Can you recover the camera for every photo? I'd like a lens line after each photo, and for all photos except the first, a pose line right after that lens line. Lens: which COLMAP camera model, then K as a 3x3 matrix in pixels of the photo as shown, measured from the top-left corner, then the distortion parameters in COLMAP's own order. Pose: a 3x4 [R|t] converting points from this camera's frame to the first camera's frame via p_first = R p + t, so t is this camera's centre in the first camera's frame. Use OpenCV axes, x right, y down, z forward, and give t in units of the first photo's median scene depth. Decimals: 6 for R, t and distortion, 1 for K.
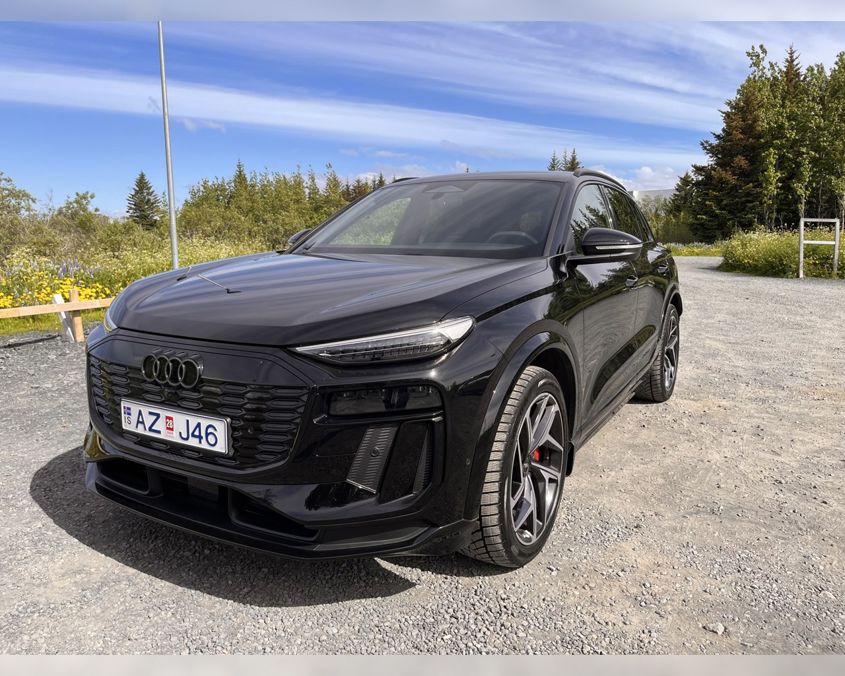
lens RADIAL K [[653.2, 0, 422.5], [0, 653.2, 338.0], [0, 0, 1]] dist [0.074194, -0.103261]
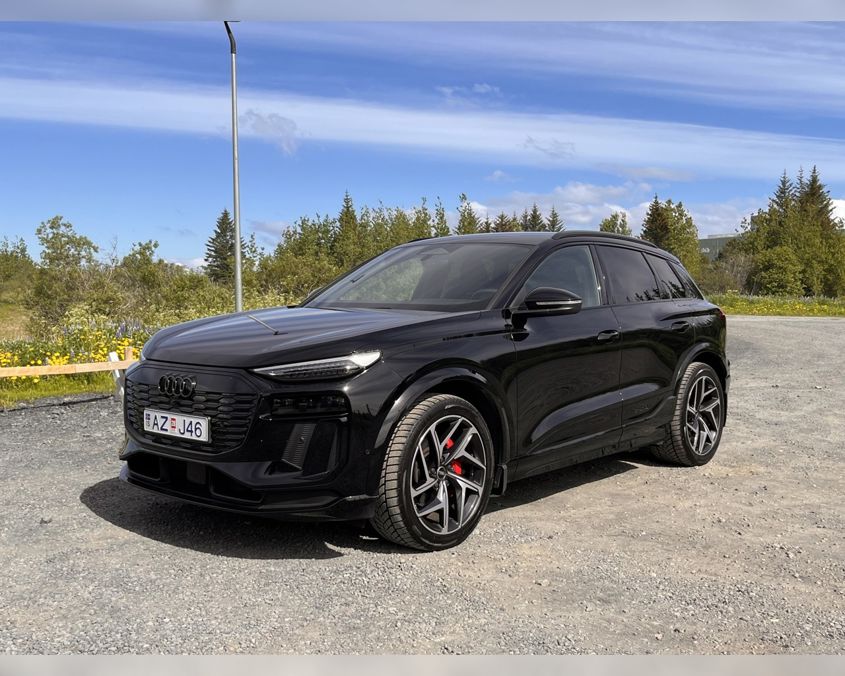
lens RADIAL K [[940.3, 0, 433.6], [0, 940.3, 365.7], [0, 0, 1]] dist [0.121440, -0.332356]
pose [[0.983265, 0.015154, -0.181551, 0.465065], [-0.028688, 0.996981, -0.072151, 0.118006], [0.179910, 0.076151, 0.980731, -0.791166]]
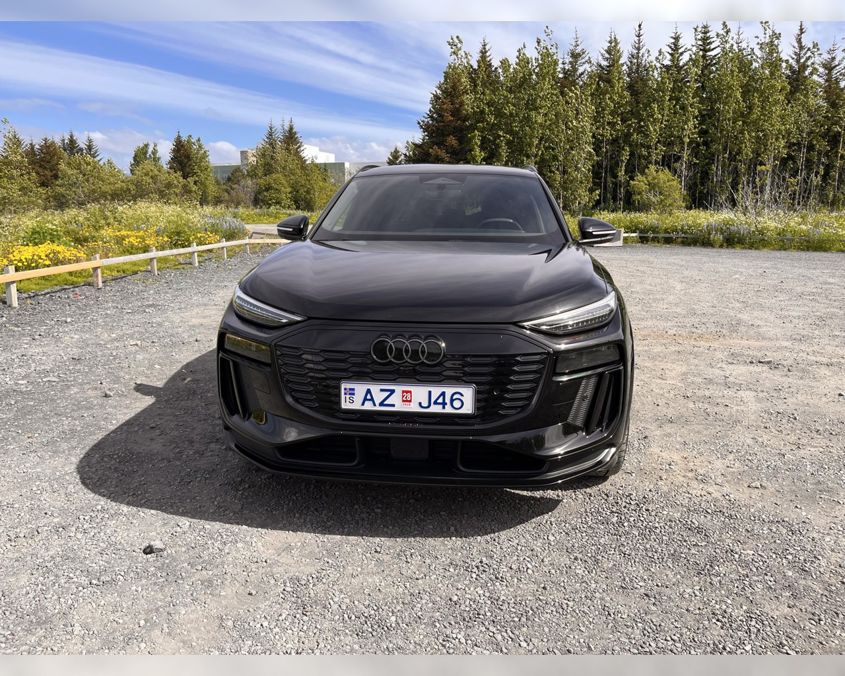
lens RADIAL K [[653.2, 0, 422.5], [0, 653.2, 338.0], [0, 0, 1]] dist [0.074194, -0.103261]
pose [[0.905713, -0.081099, 0.416062, -0.715367], [0.061689, 0.996296, 0.059910, -0.034995], [-0.419379, -0.028595, 0.907361, -0.048791]]
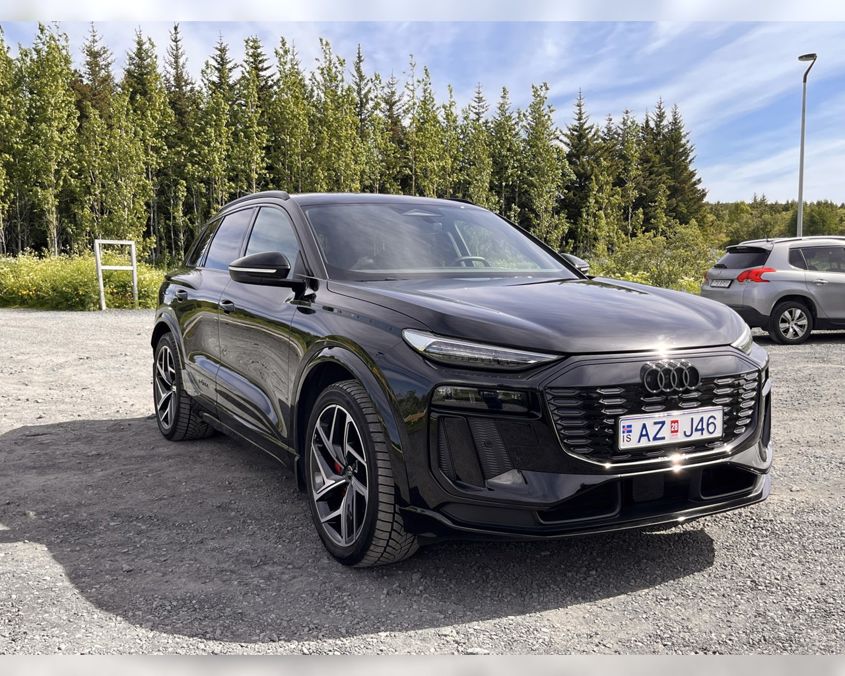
lens RADIAL K [[923.1, 0, 422.5], [0, 923.1, 338.0], [0, 0, 1]] dist [0.006118, 0.027870]
pose [[0.494593, -0.075681, 0.865823, -1.674603], [0.135411, 0.990746, 0.009248, -0.079445], [-0.858511, 0.112668, 0.500265, 0.486465]]
